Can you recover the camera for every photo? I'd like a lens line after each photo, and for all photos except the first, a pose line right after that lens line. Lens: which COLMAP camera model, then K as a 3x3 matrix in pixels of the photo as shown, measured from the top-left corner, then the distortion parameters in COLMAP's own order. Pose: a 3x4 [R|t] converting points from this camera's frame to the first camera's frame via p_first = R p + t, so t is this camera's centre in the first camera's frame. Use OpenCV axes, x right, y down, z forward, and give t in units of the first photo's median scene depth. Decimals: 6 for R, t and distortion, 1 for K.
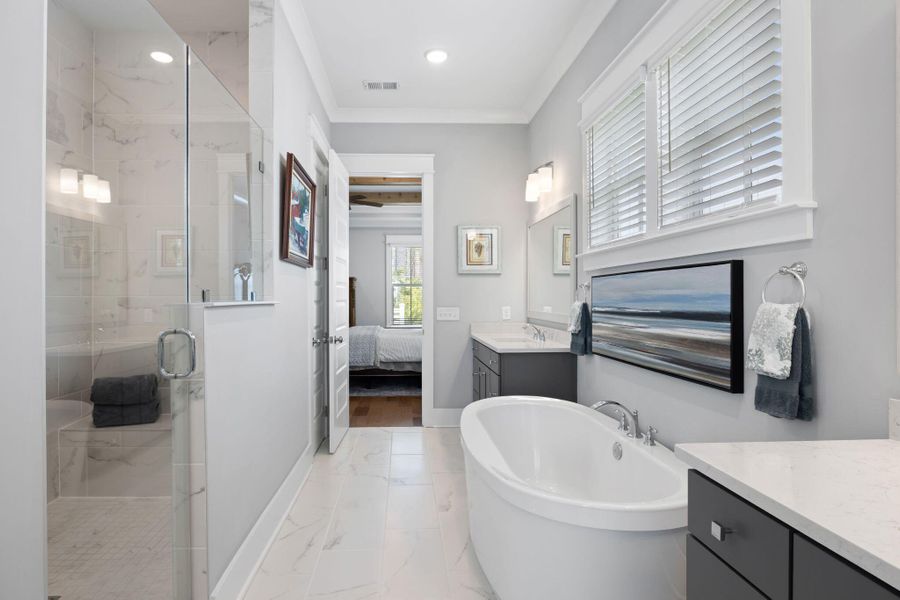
lens RADIAL K [[455.3, 0, 454.8], [0, 455.3, 302.1], [0, 0, 1]] dist [0.001482, 0.000302]
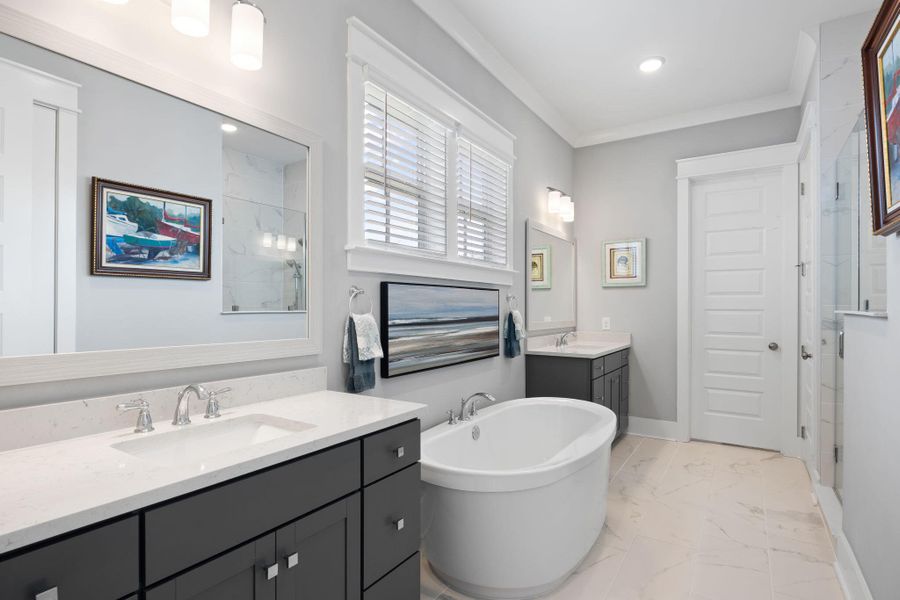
lens RADIAL K [[455.3, 0, 454.8], [0, 455.3, 302.1], [0, 0, 1]] dist [0.001482, 0.000302]
pose [[-0.776627, 0.009963, 0.629882, -0.352458], [0.009062, 0.999948, -0.004643, -0.018960], [-0.629895, 0.002102, -0.776677, 1.888689]]
